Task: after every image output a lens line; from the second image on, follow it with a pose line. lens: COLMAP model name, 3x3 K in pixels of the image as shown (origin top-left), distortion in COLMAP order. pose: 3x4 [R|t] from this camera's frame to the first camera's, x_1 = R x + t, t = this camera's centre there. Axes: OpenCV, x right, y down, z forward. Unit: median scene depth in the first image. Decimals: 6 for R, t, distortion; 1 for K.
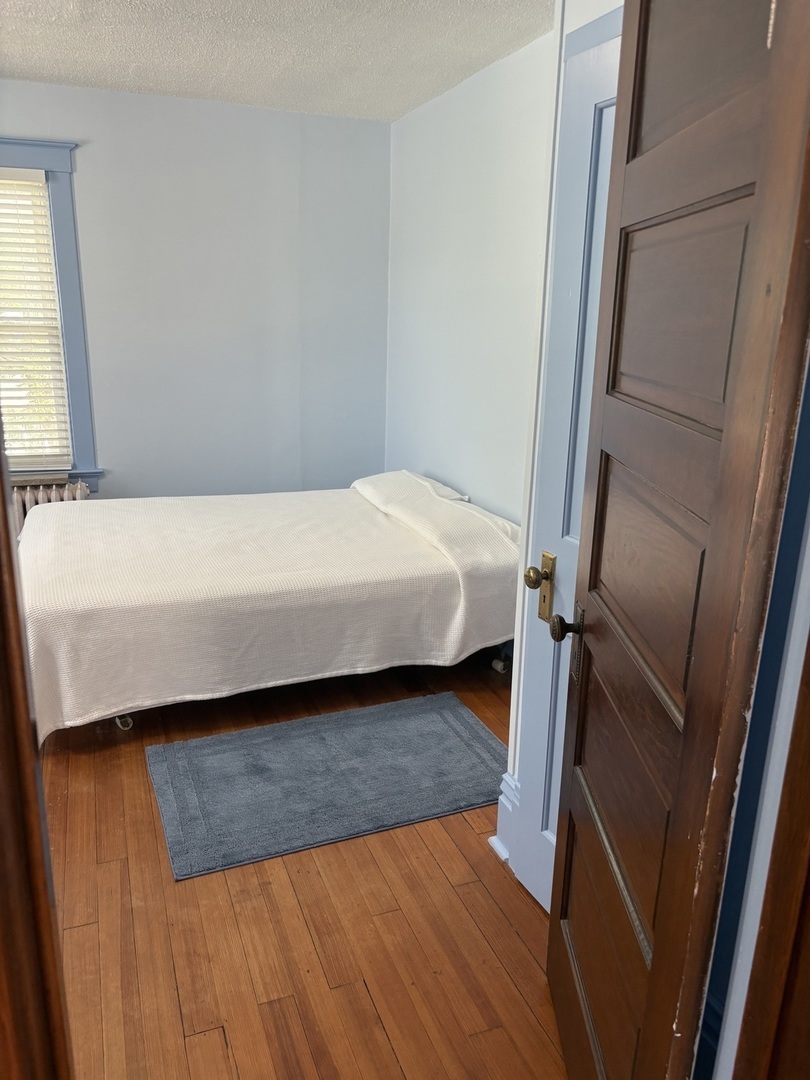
lens RADIAL K [[822.5, 0, 398.8], [0, 822.5, 539.9], [0, 0, 1]] dist [0.023324, -0.006148]
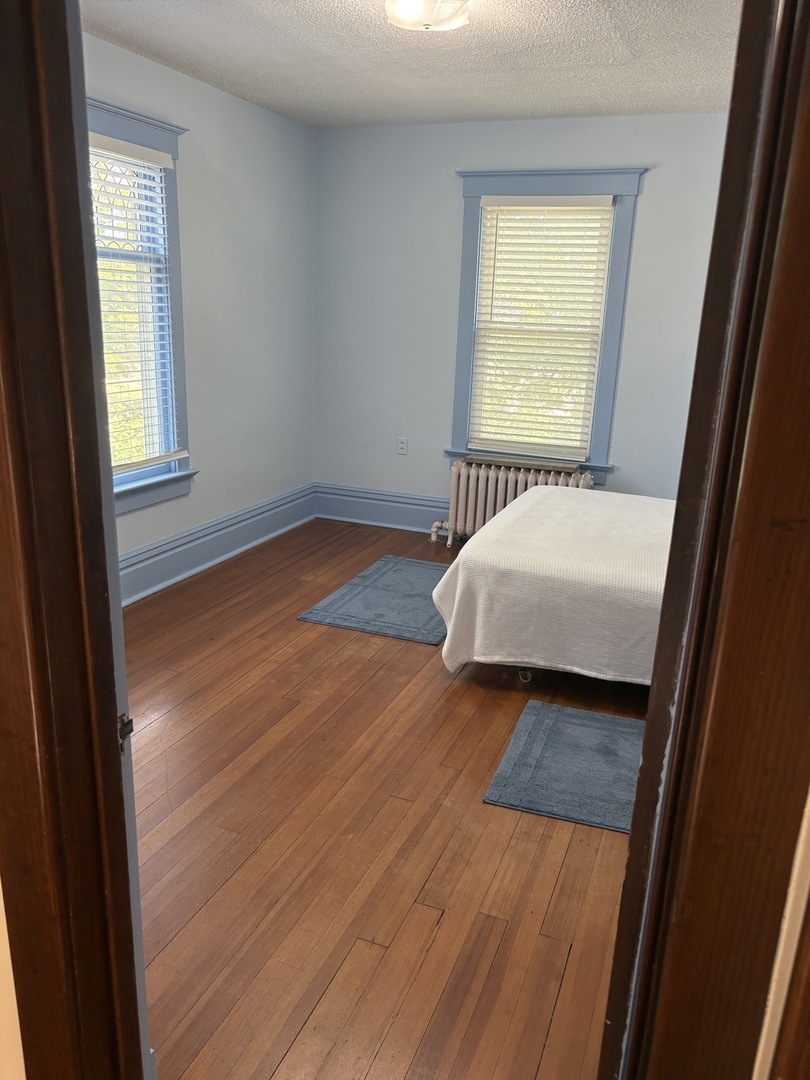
lens RADIAL K [[822.5, 0, 412.5], [0, 822.5, 541.0], [0, 0, 1]] dist [0.023324, -0.006148]
pose [[0.747789, 0.192164, -0.635520, 0.242727], [-0.203535, 0.977461, 0.056067, 0.007222], [0.631970, 0.087424, 0.770046, 0.009027]]
